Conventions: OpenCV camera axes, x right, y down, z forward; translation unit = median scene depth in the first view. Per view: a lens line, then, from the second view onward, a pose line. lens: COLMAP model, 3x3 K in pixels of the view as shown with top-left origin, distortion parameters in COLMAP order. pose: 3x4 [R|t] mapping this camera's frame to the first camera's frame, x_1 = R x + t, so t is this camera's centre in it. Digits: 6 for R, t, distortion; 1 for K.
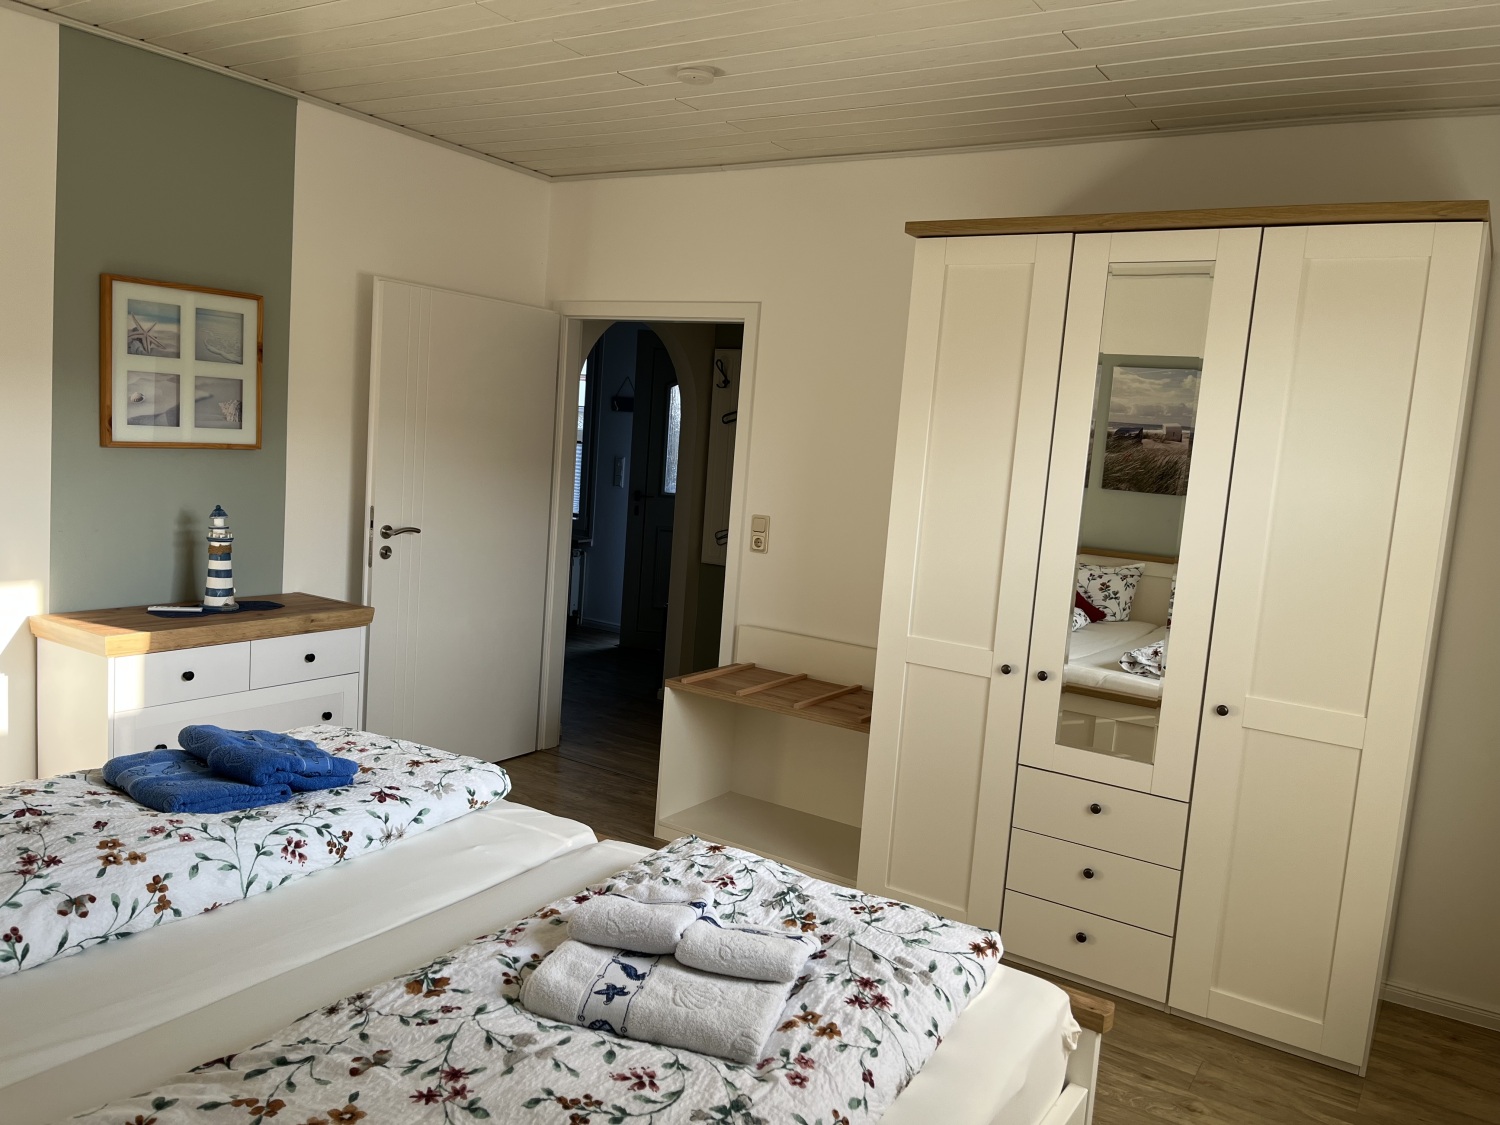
lens RADIAL K [[1144.2, 0, 756.0], [0, 1144.2, 552.3], [0, 0, 1]] dist [0.063883, -0.107590]
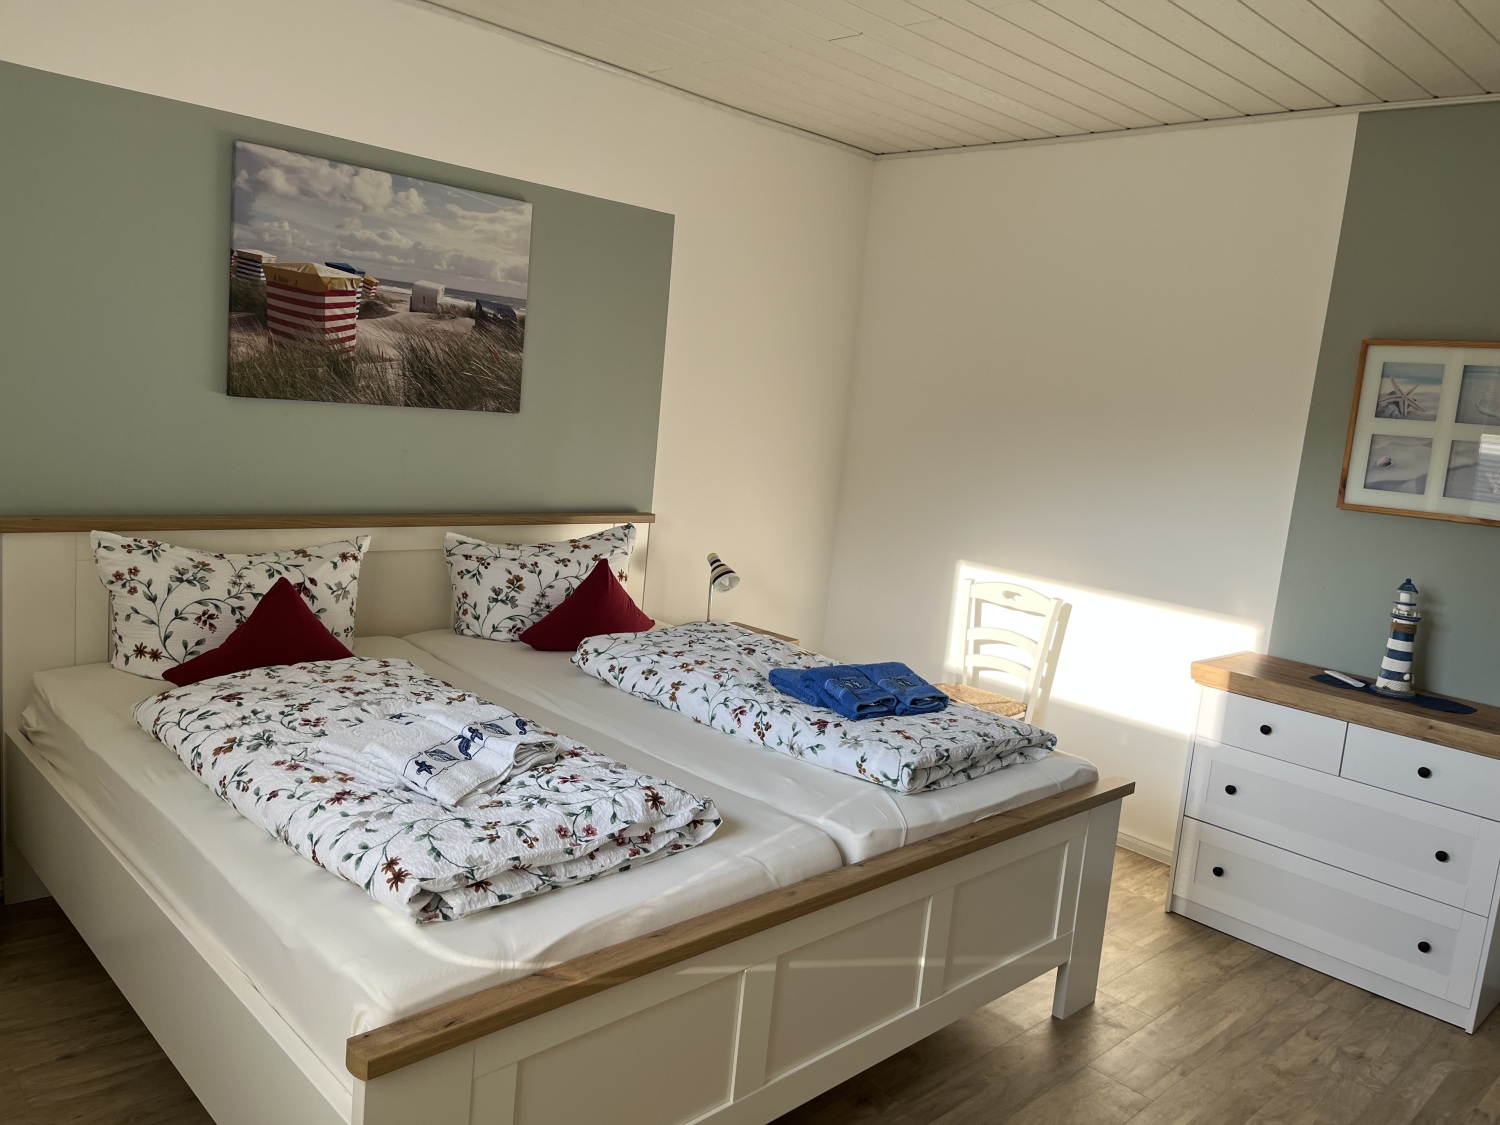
lens RADIAL K [[1144.2, 0, 756.0], [0, 1144.2, 552.3], [0, 0, 1]] dist [0.063883, -0.107590]
pose [[-0.218696, 0.041082, -0.974928, 0.544035], [-0.211746, 0.973308, 0.088513, -0.034697], [0.952542, 0.225794, -0.204160, 0.727953]]
